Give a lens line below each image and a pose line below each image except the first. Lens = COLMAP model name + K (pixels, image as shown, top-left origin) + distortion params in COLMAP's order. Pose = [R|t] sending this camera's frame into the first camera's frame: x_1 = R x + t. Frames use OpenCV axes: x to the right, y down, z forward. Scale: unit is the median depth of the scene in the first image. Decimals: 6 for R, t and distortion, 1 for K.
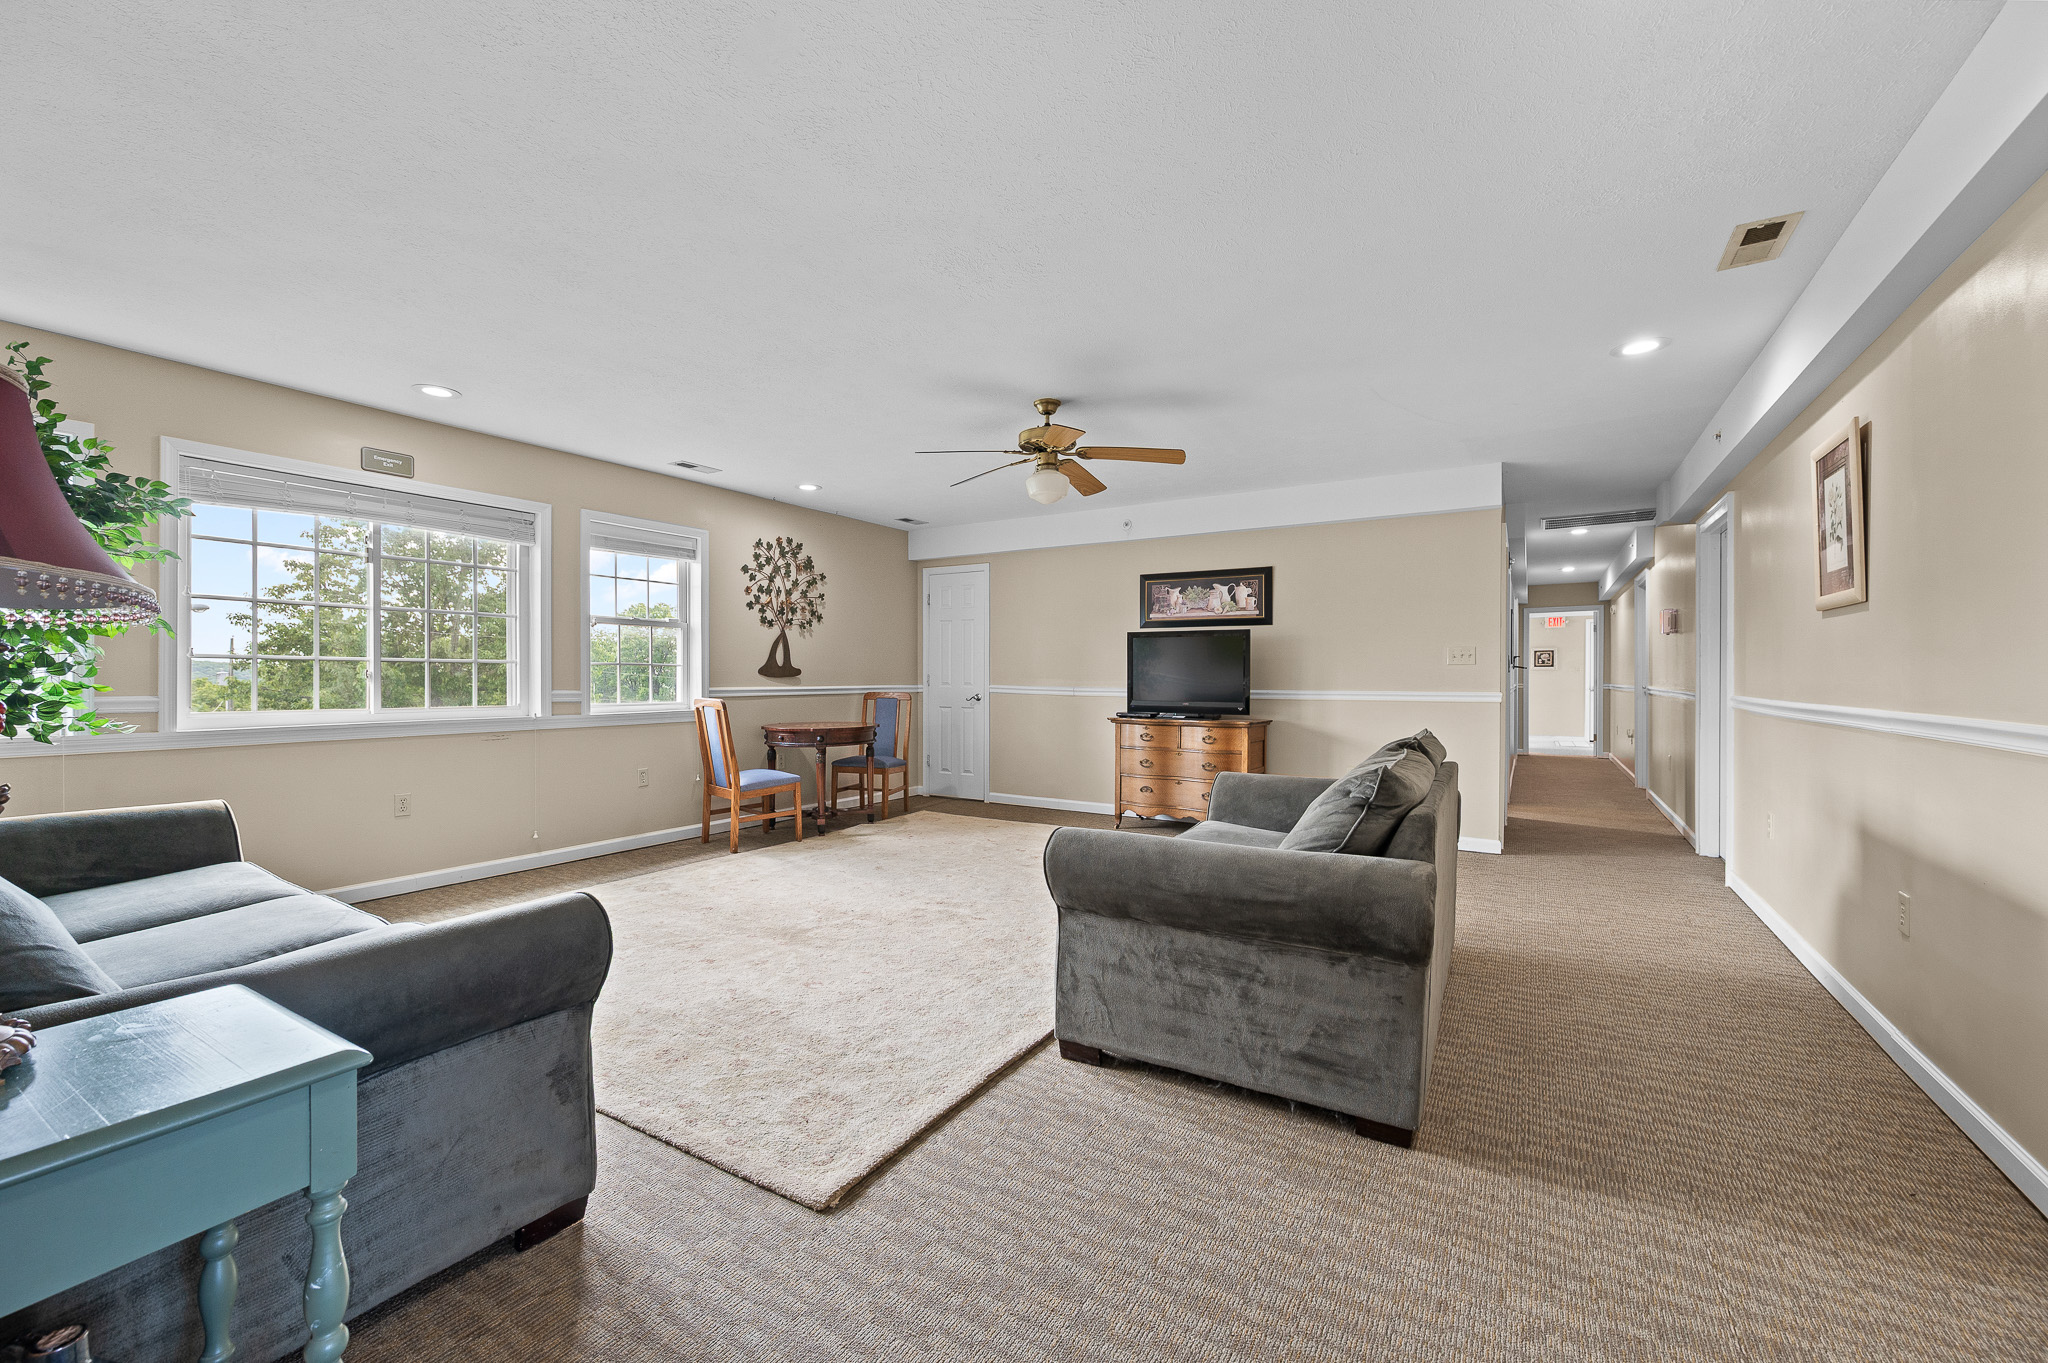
lens RADIAL K [[813.3, 0, 1027.6], [0, 813.3, 679.3], [0, 0, 1]] dist [-0.000599, -0.000073]
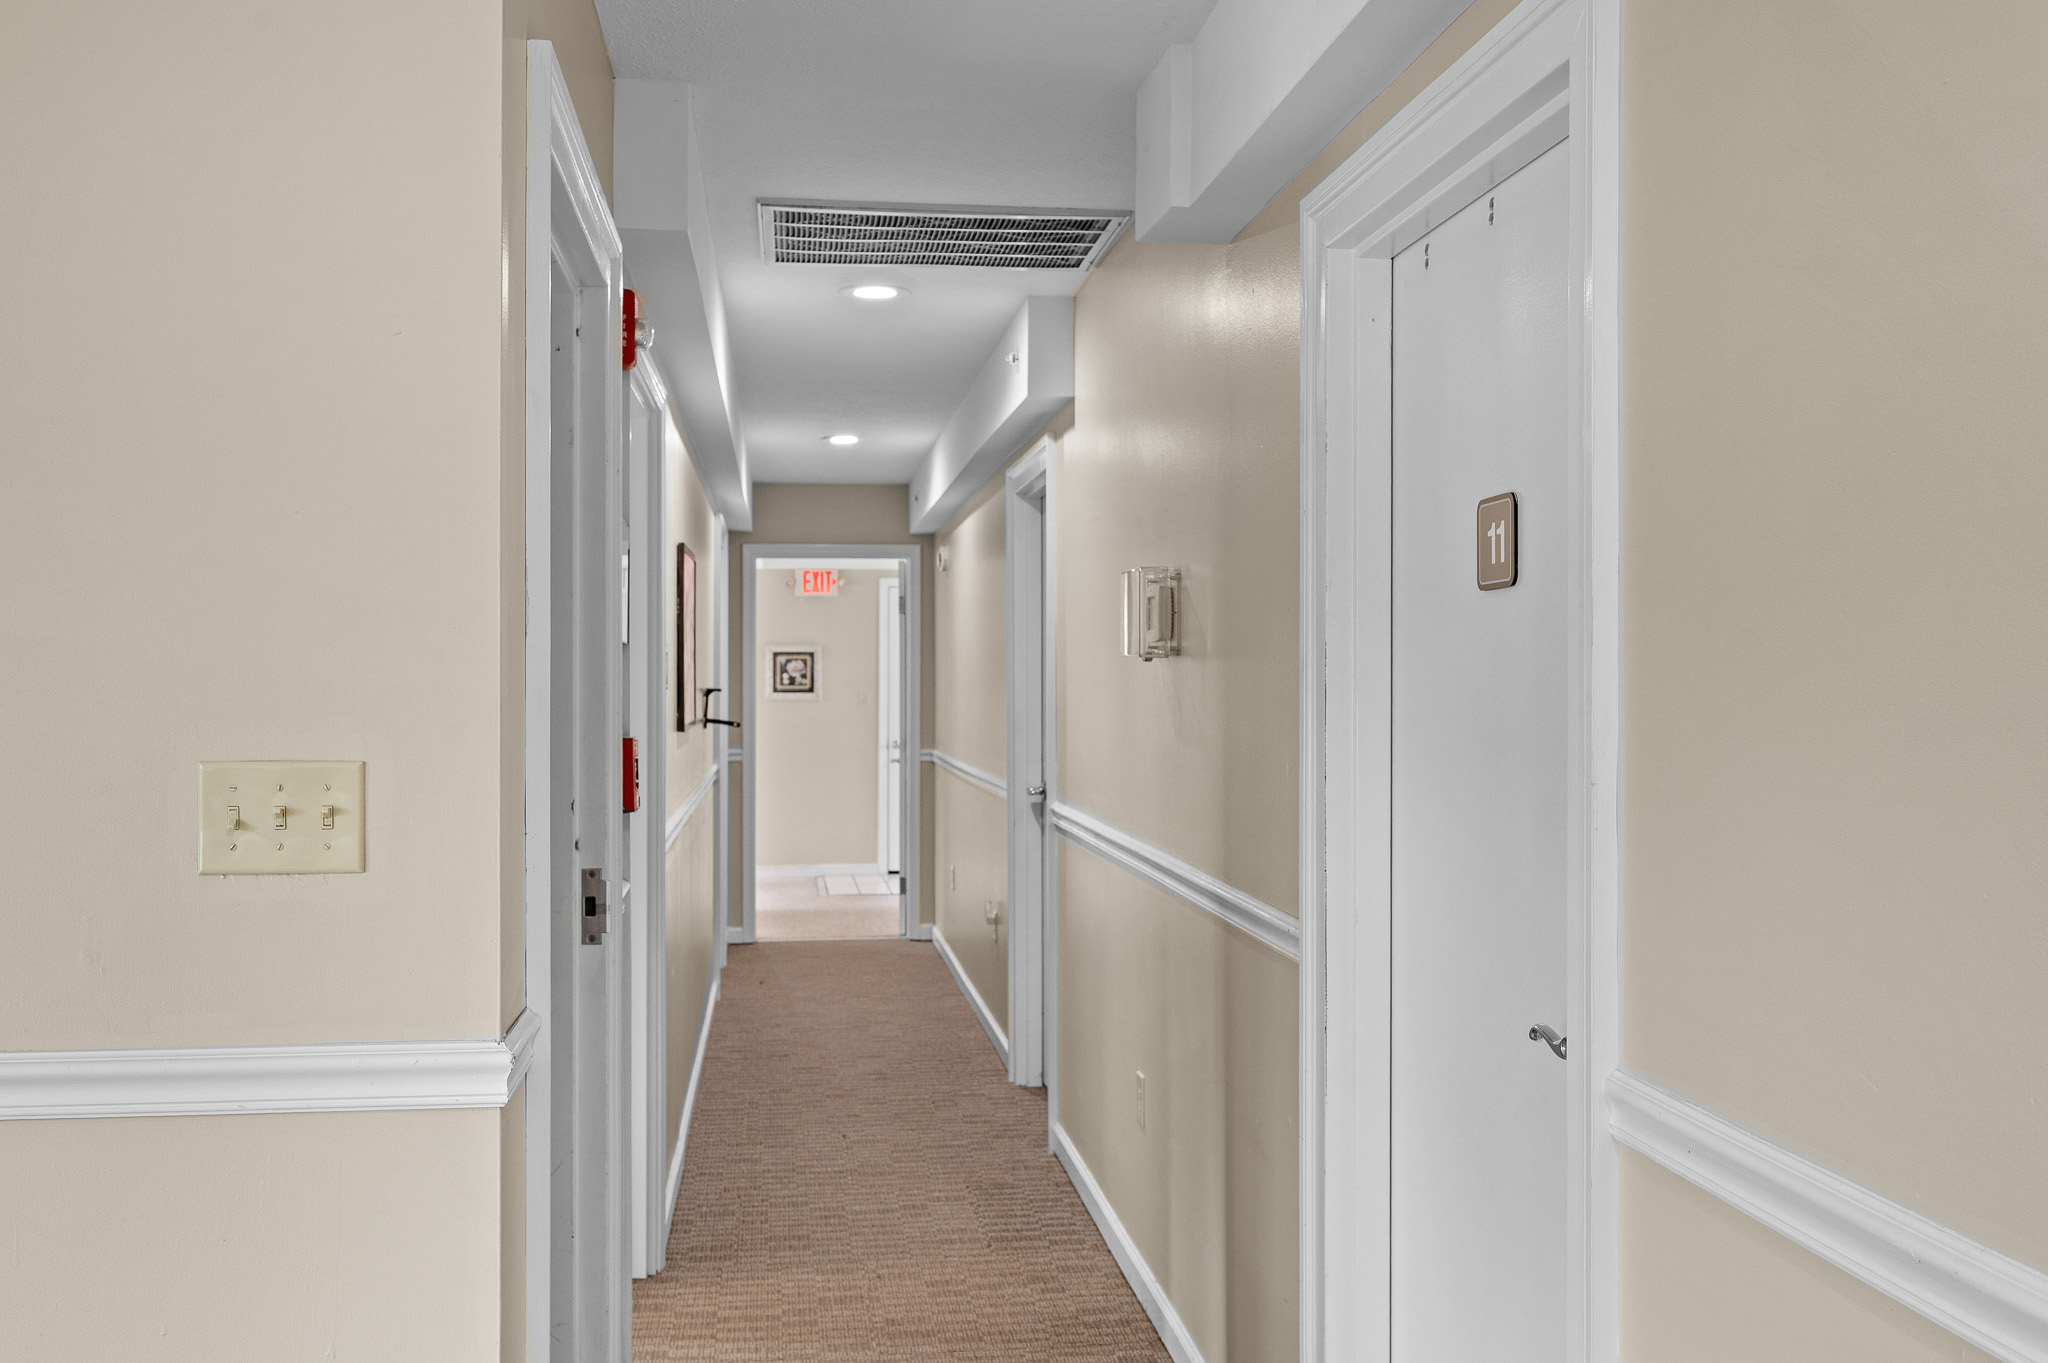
lens RADIAL K [[1770.7, 0, 1024.0], [0, 1770.7, 681.5], [0, 0, 1]] dist [0.001171, 0.000382]
pose [[0.772777, -0.001830, 0.634675, 0.216953], [0.000382, 0.999997, 0.002418, -0.028731], [-0.634677, -0.001626, 0.772776, 0.325925]]
